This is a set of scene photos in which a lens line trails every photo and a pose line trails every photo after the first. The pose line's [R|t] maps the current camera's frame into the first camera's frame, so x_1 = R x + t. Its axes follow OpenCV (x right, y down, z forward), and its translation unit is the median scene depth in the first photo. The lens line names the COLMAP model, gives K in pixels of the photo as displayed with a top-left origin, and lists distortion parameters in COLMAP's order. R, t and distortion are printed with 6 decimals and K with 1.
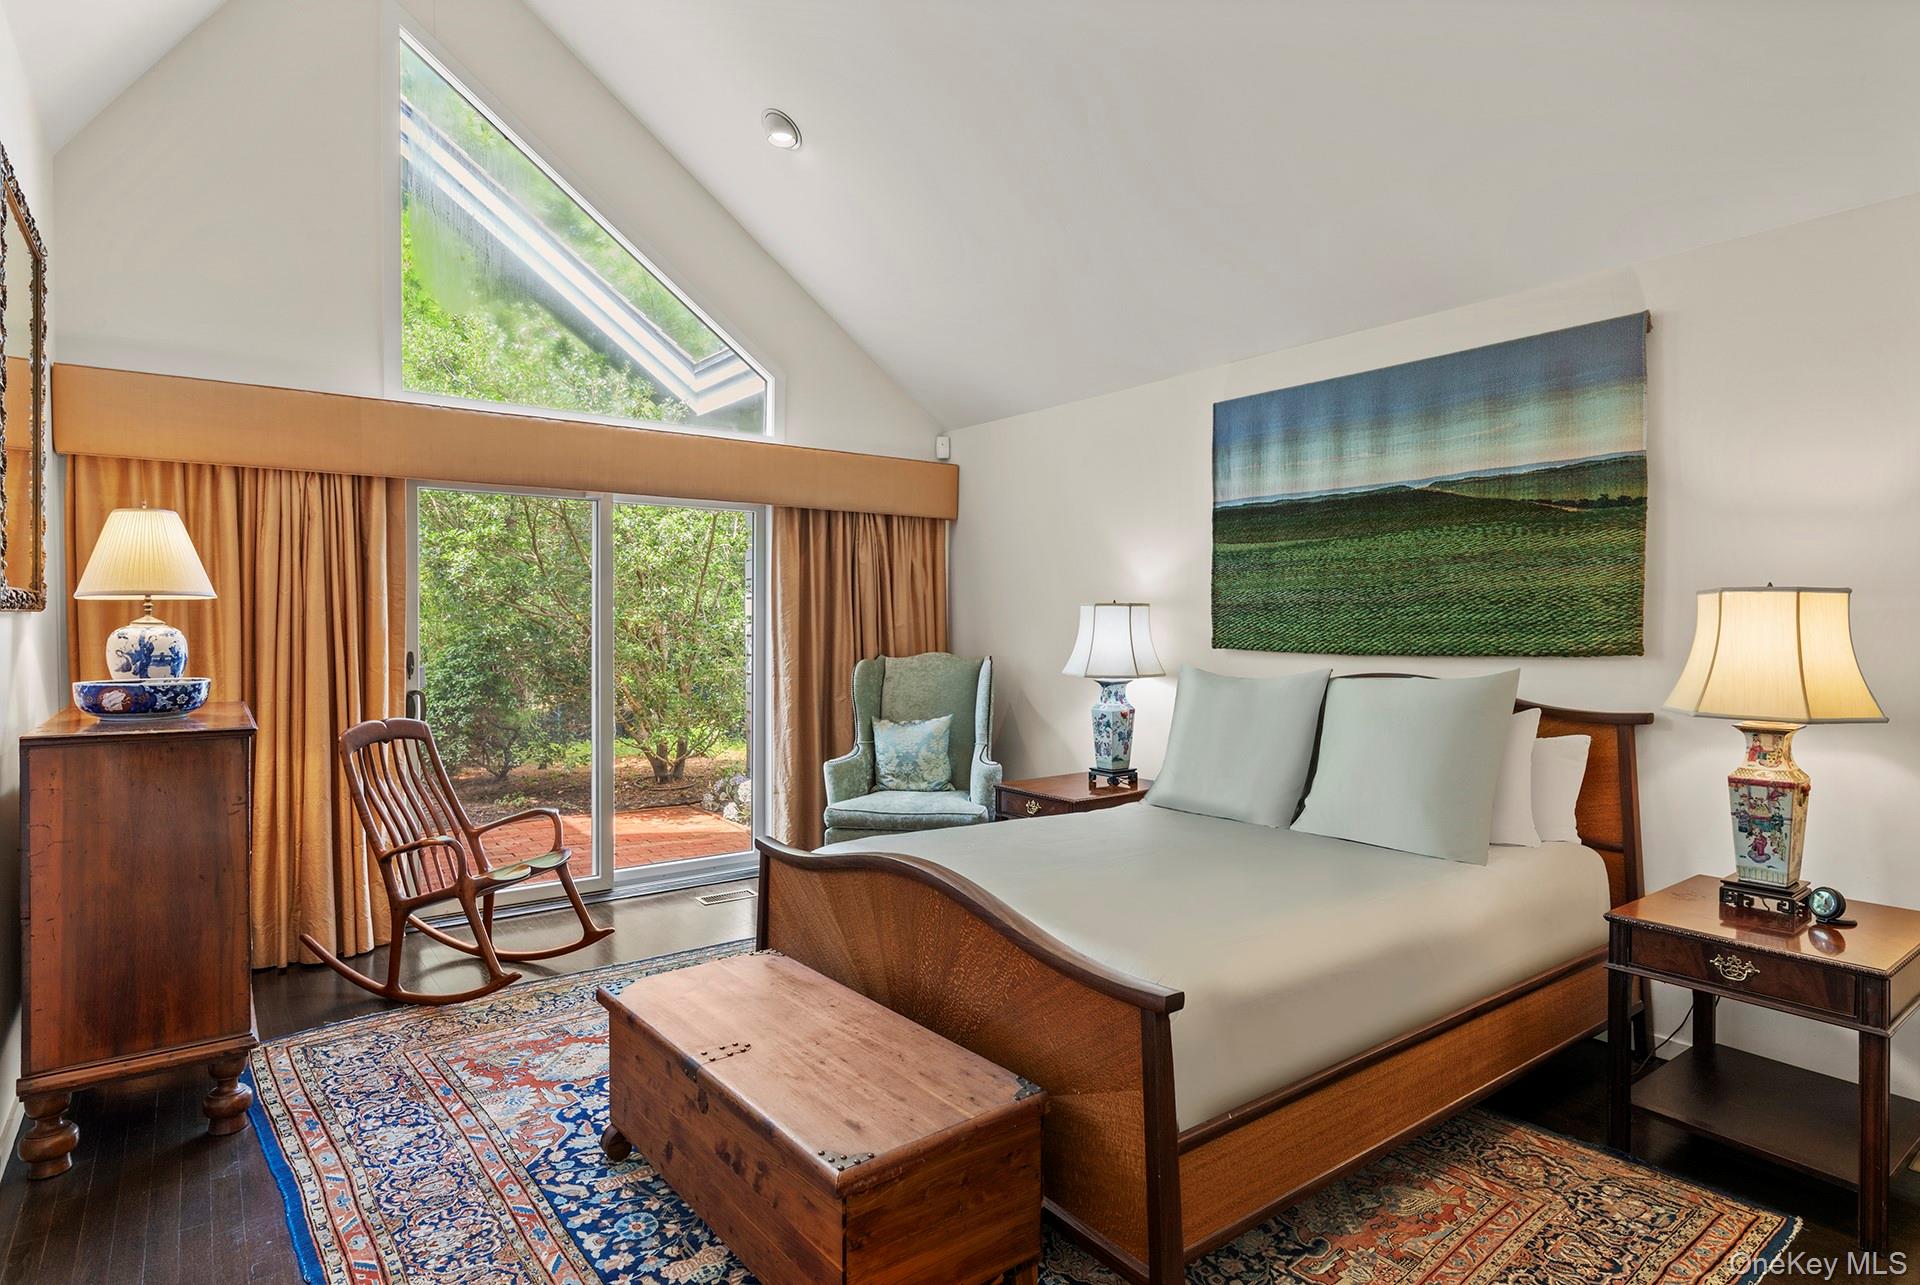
lens RADIAL K [[1025.8, 0, 960.0], [0, 1025.8, 633.0], [0, 0, 1]] dist [-0.002855, -0.000559]
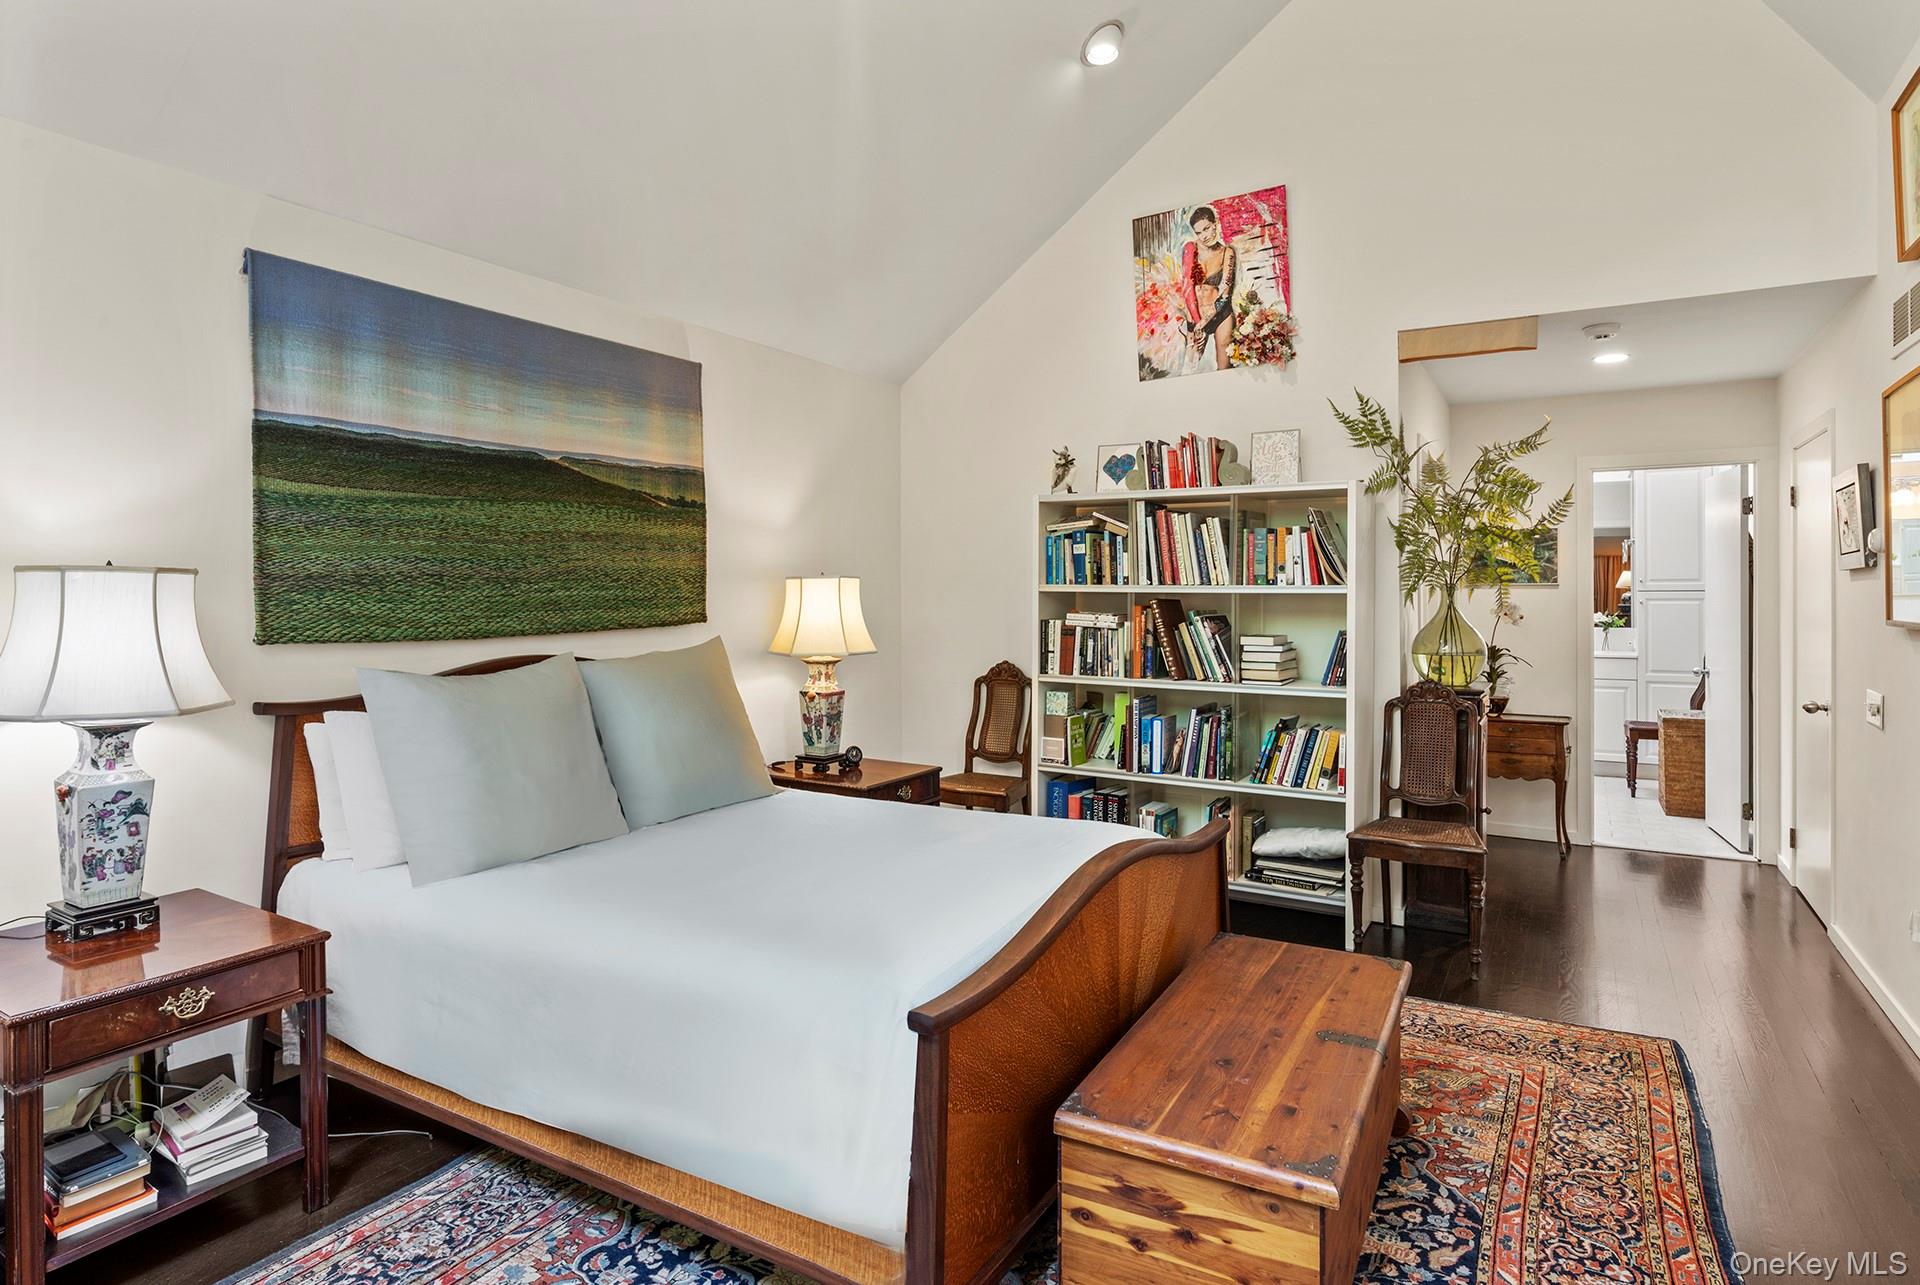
lens RADIAL K [[1025.8, 0, 983.4], [0, 1025.8, 591.4], [0, 0, 1]] dist [-0.002855, -0.000559]
pose [[-0.389066, 0.006232, 0.921189, -0.568868], [0.021438, 0.999768, 0.002291, -0.010881], [-0.920960, 0.020640, -0.389110, 0.965168]]
